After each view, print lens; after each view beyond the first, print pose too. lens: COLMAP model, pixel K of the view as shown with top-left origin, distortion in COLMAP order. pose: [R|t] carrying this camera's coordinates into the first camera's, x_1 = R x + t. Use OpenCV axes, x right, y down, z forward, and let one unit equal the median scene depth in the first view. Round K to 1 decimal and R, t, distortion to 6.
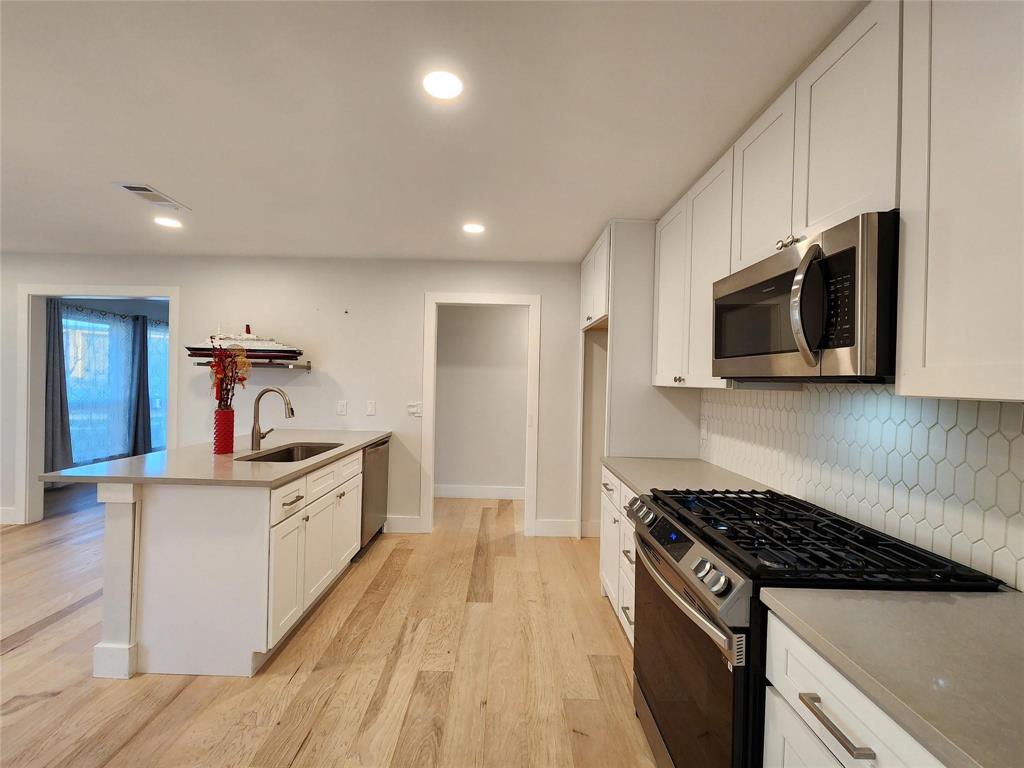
lens RADIAL K [[418.8, 0, 506.6], [0, 418.8, 383.7], [0, 0, 1]] dist [0.005128, -0.001339]
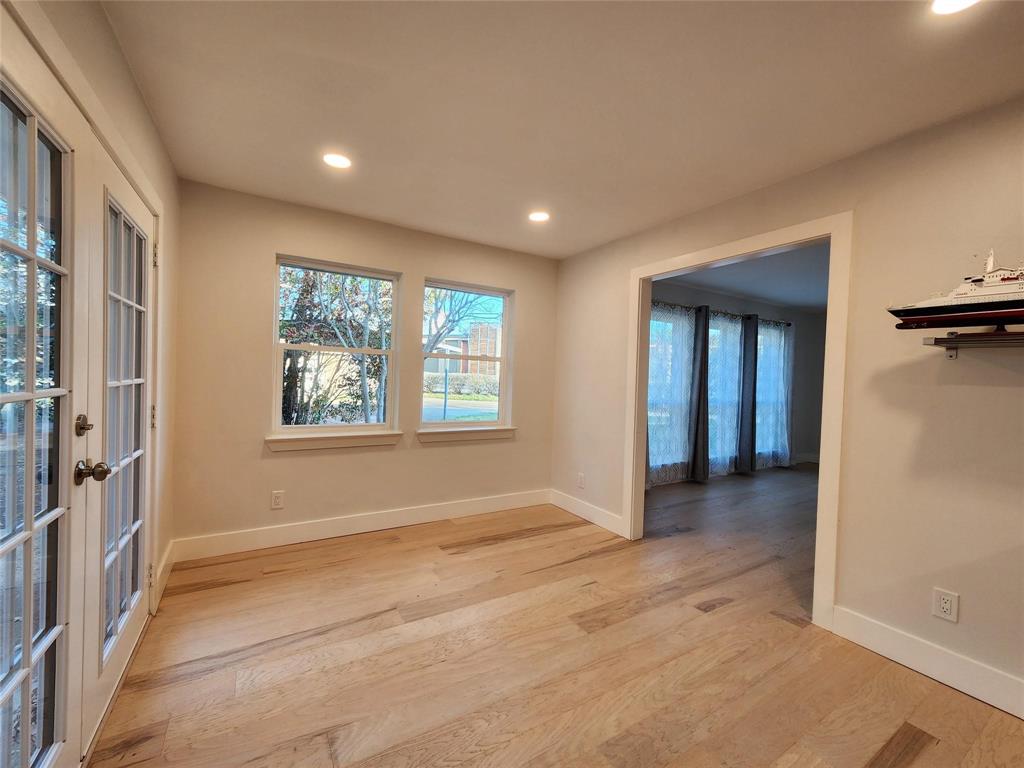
lens RADIAL K [[418.8, 0, 508.3], [0, 418.8, 385.3], [0, 0, 1]] dist [0.005128, -0.001339]
pose [[0.526231, 0.018598, -0.850138, -0.554951], [-0.024546, 0.999676, 0.006676, 0.010090], [0.849987, 0.017355, 0.526517, 0.325719]]
